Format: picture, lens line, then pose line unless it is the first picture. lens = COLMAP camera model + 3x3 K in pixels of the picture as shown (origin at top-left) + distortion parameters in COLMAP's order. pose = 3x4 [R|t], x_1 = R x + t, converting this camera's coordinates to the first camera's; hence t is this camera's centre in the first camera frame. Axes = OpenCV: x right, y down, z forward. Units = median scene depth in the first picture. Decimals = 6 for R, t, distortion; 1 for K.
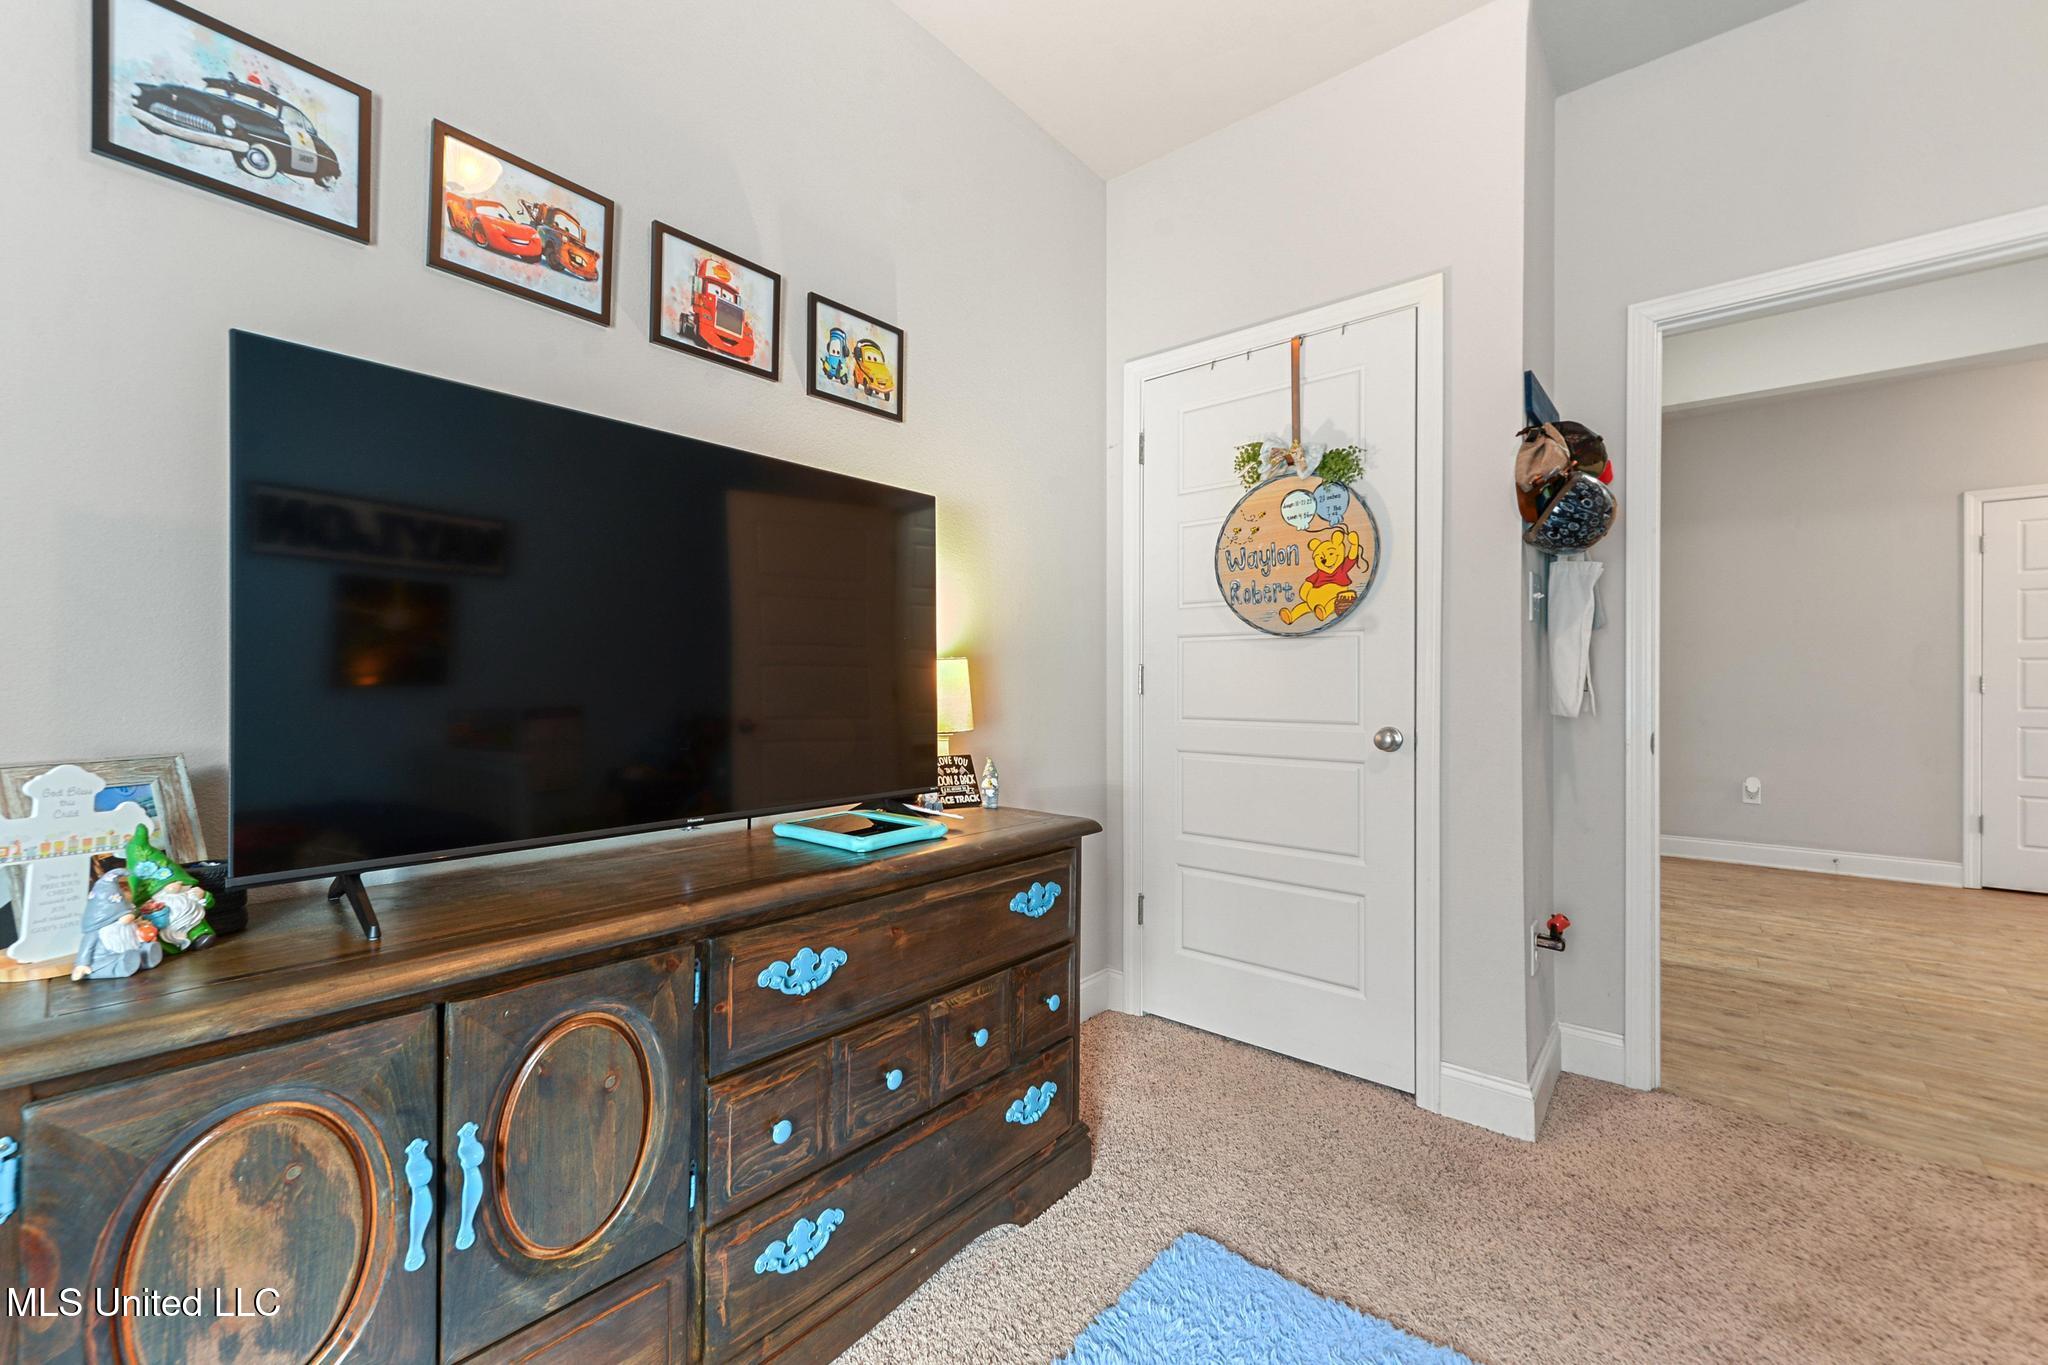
lens RADIAL K [[829.4, 0, 1024.2], [0, 829.4, 674.1], [0, 0, 1]] dist [0.008513, -0.000907]
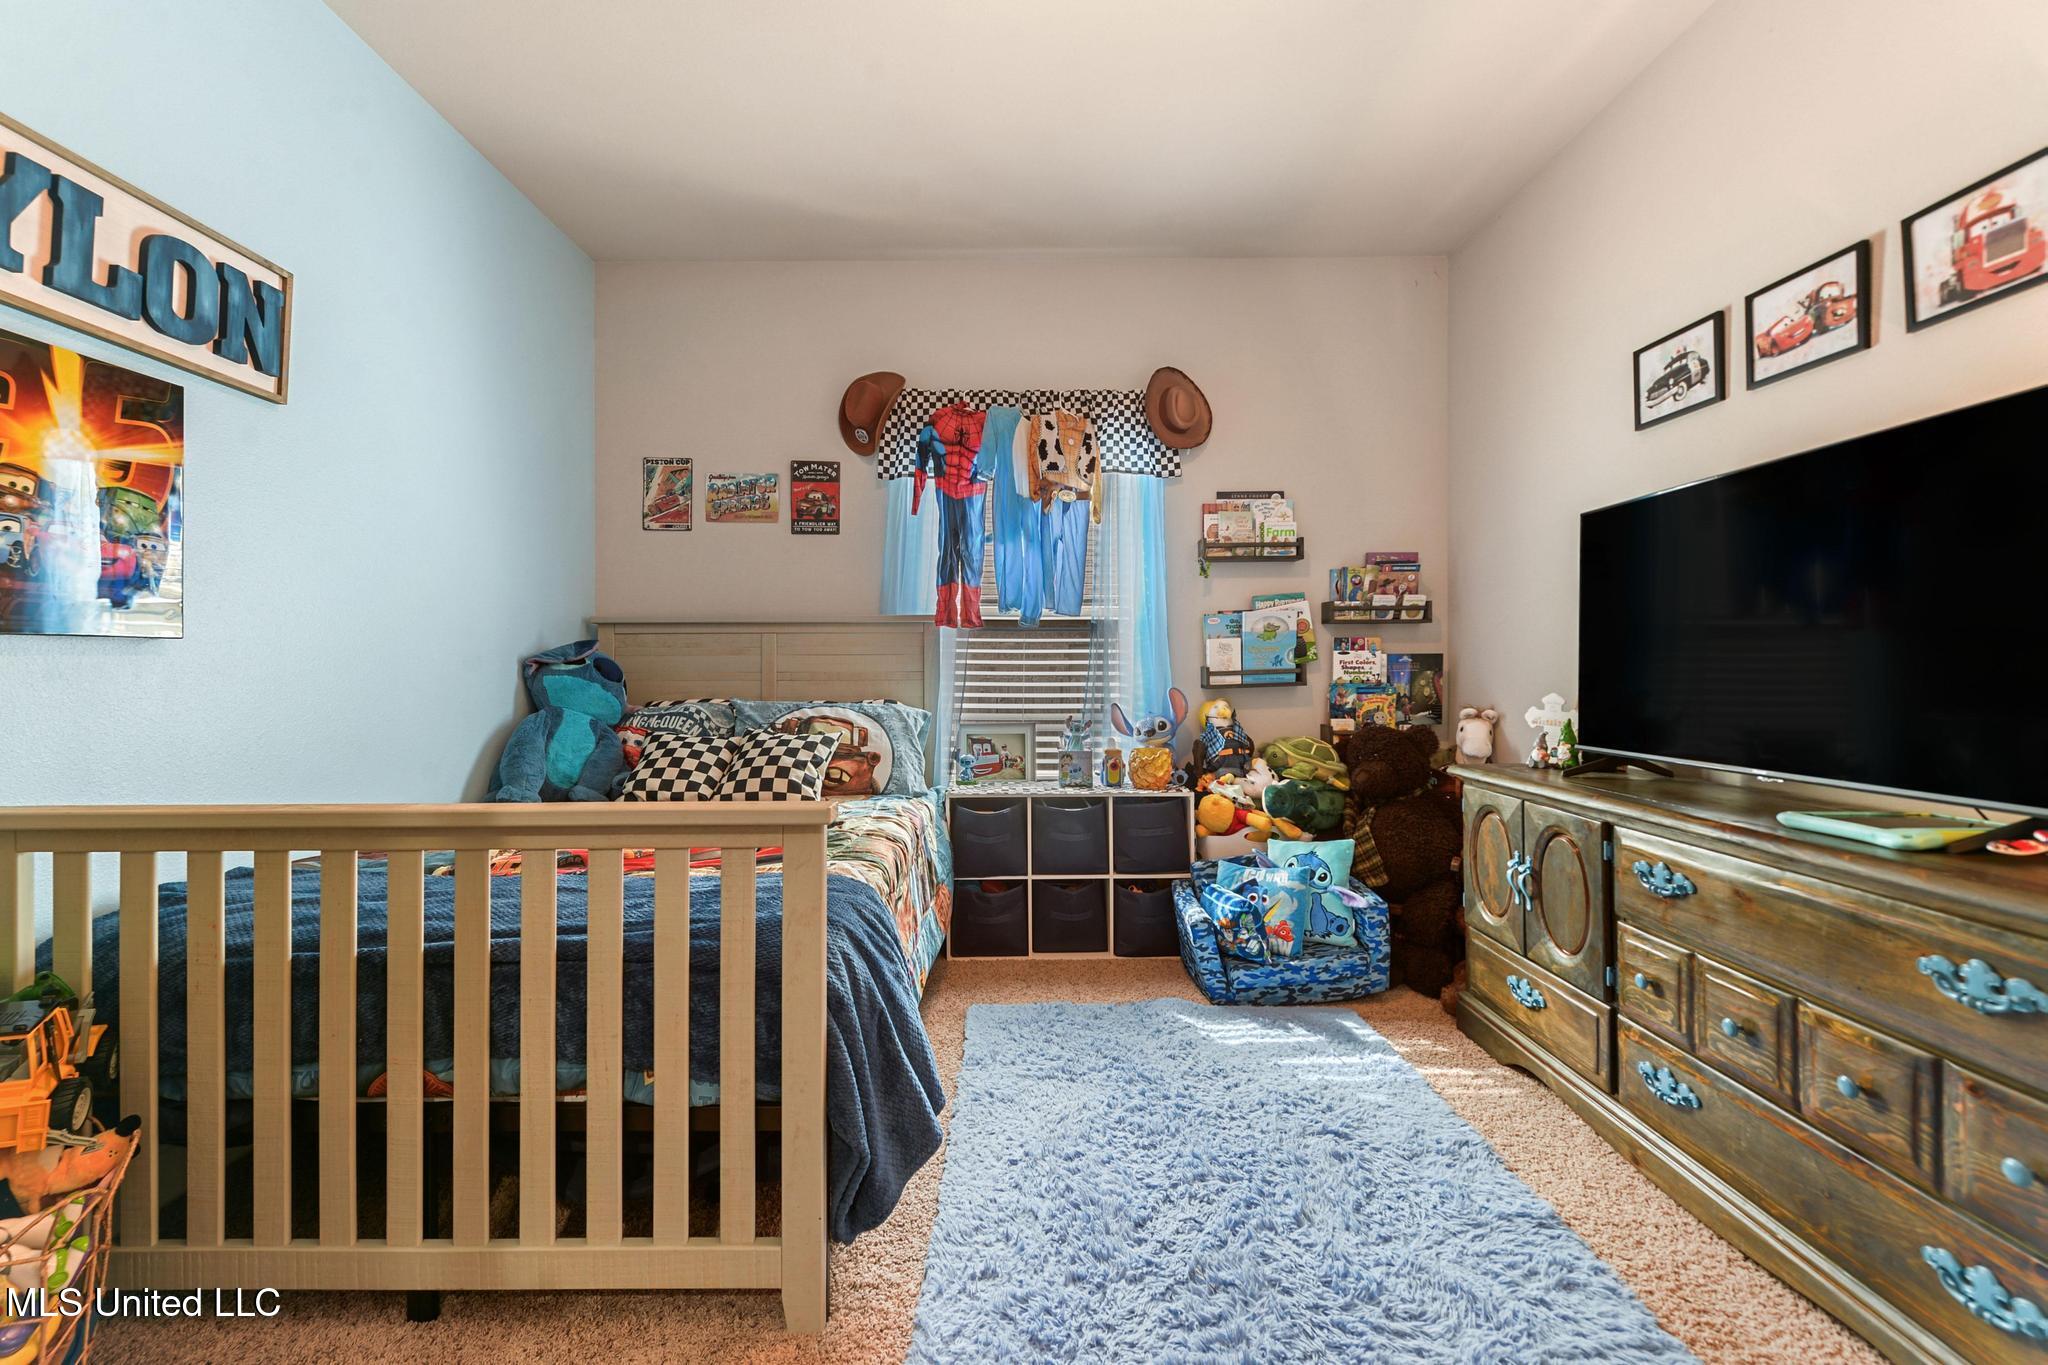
lens RADIAL K [[829.4, 0, 1024.6], [0, 829.4, 671.0], [0, 0, 1]] dist [0.008513, -0.000907]
pose [[-0.759199, -0.000858, -0.650858, 1.193763], [0.005079, 0.999961, -0.007242, 0.029411], [0.650839, -0.008804, -0.759165, 1.182179]]
